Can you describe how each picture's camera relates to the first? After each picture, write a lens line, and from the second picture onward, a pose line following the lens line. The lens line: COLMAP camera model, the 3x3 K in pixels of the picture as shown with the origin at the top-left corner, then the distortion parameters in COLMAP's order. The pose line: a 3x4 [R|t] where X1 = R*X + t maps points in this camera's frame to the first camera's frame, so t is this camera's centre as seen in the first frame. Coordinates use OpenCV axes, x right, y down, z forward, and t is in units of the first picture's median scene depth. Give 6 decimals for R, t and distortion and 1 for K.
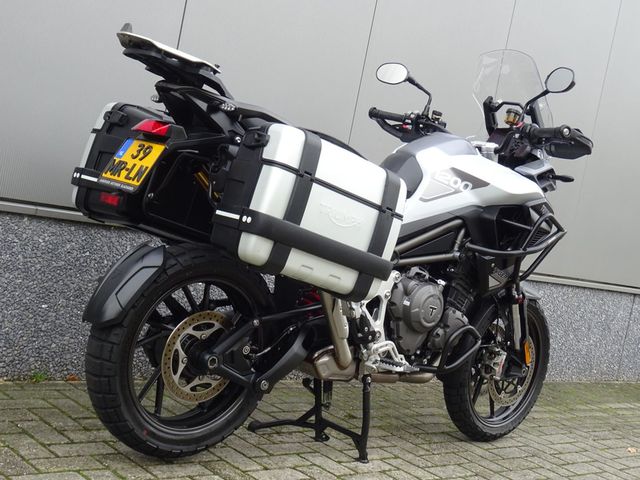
lens RADIAL K [[972.8, 0, 320.0], [0, 972.8, 240.0], [0, 0, 1]] dist [0.015973, 0.019685]
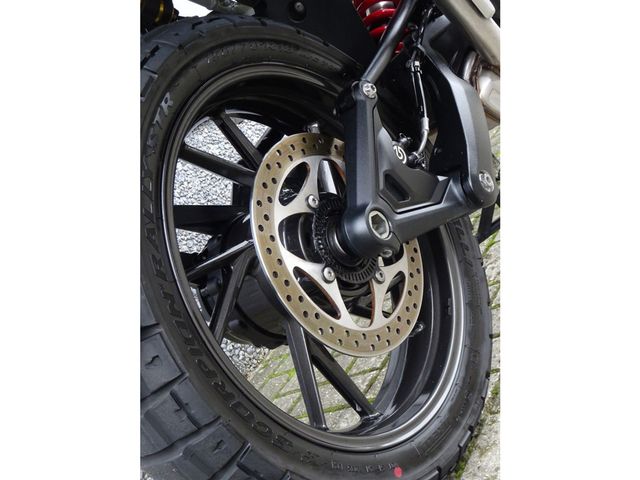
lens RADIAL K [[987.7, 0, 320.0], [0, 987.7, 240.0], [0, 0, 1]] dist [0.003984, -0.002630]
pose [[0.673574, -0.739012, -0.012607, -0.124948], [0.734590, 0.667464, 0.121941, 0.064349], [-0.081701, -0.091397, 0.992457, 0.610230]]
